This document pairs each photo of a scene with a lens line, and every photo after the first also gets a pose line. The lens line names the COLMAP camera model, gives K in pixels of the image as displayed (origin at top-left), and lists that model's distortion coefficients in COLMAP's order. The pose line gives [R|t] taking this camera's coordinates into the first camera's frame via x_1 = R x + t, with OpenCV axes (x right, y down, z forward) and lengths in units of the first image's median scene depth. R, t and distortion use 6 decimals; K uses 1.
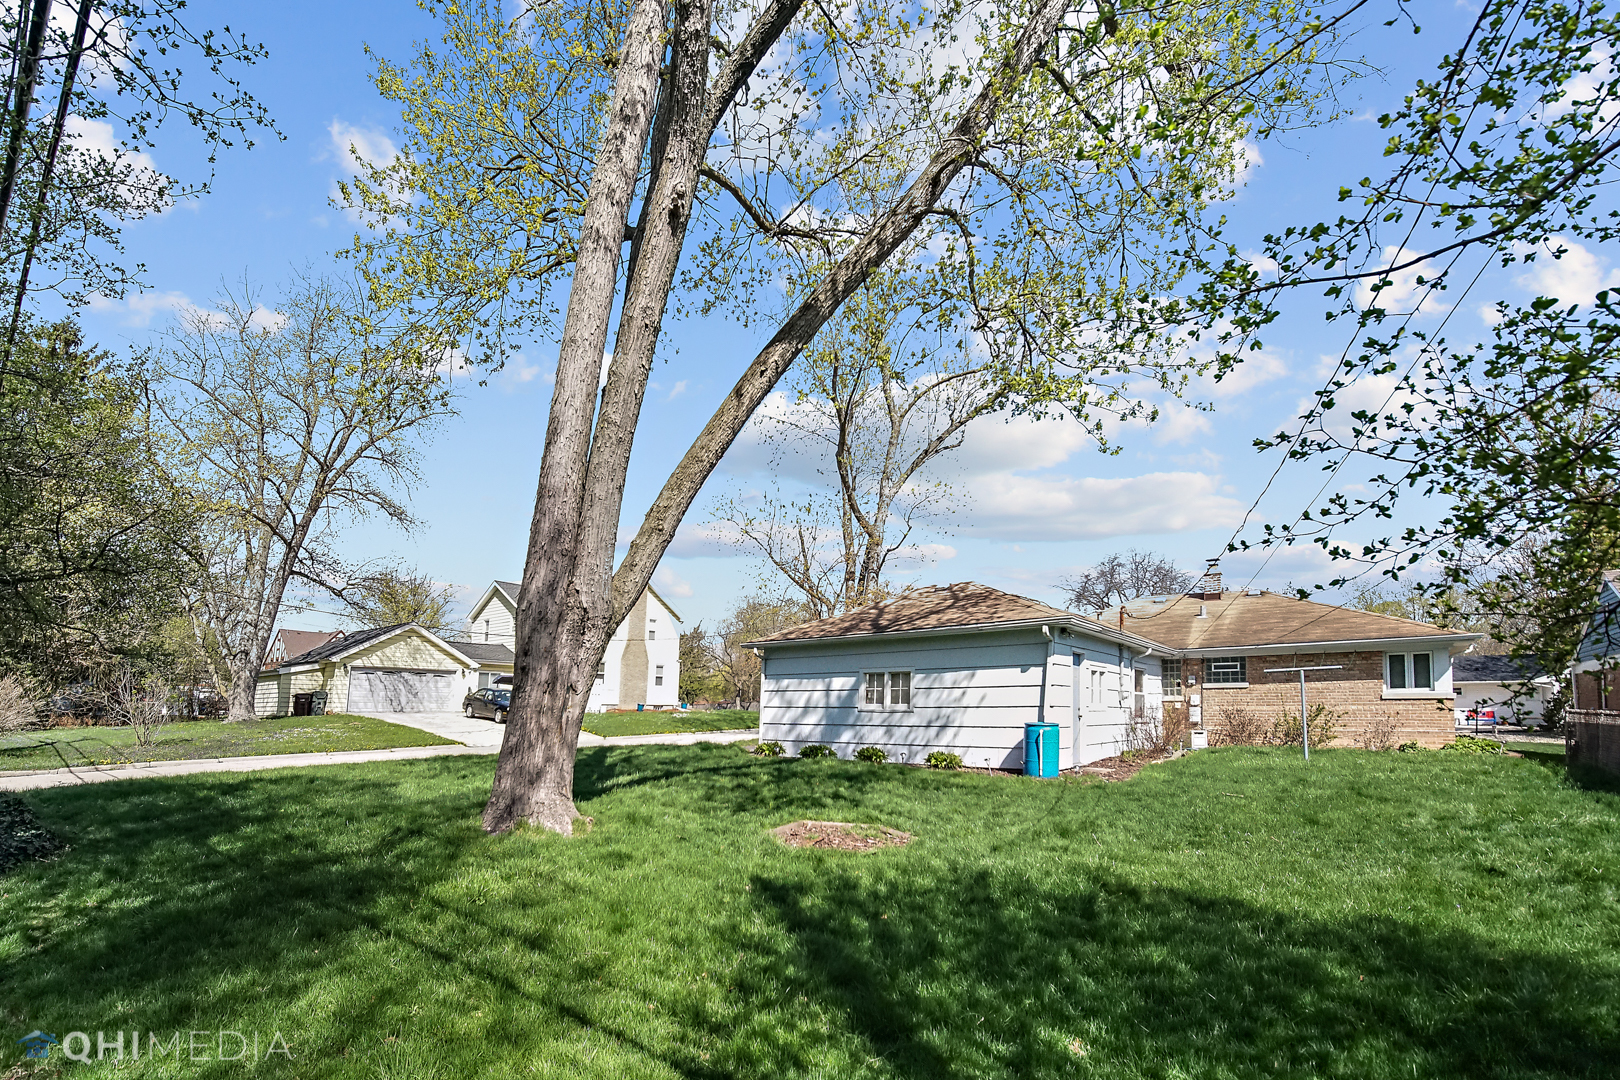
lens RADIAL K [[643.8, 0, 810.3], [0, 643.8, 542.6], [0, 0, 1]] dist [-0.001025, 0.000161]
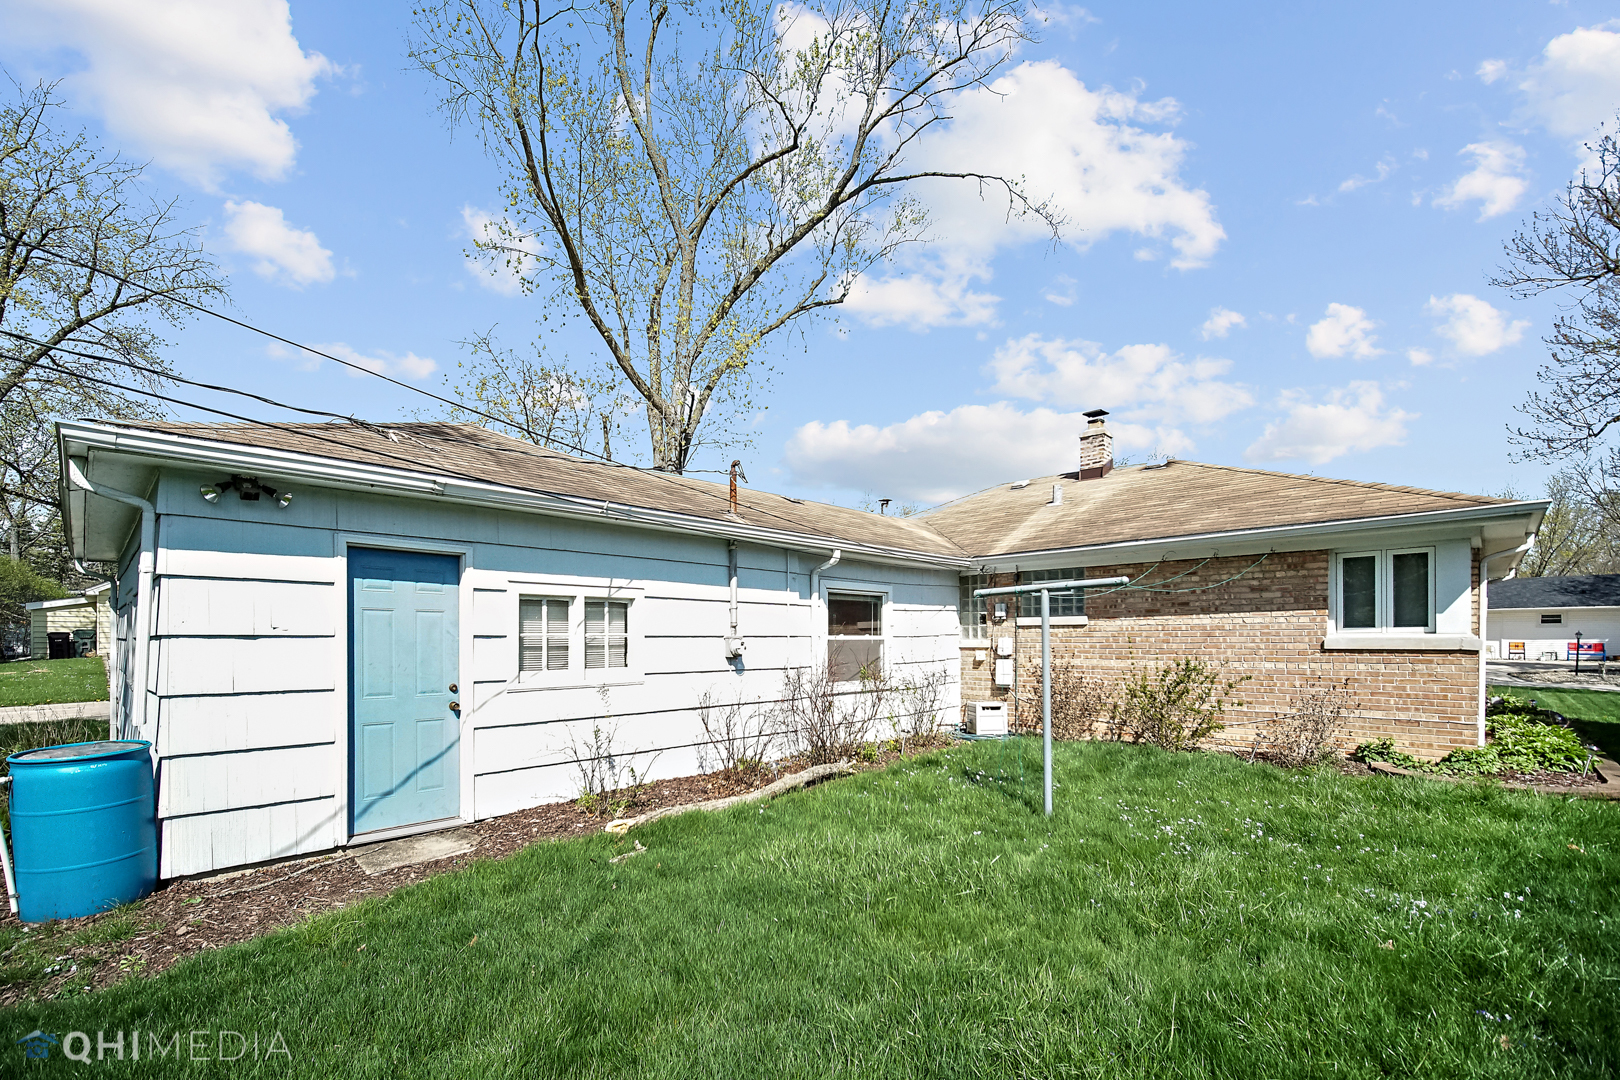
lens RADIAL K [[643.8, 0, 810.3], [0, 643.8, 542.6], [0, 0, 1]] dist [-0.001025, 0.000161]
pose [[0.996113, -0.015848, -0.086650, 0.533707], [0.024889, 0.994236, 0.104284, 0.102090], [0.084498, -0.106035, 0.990766, 0.488396]]
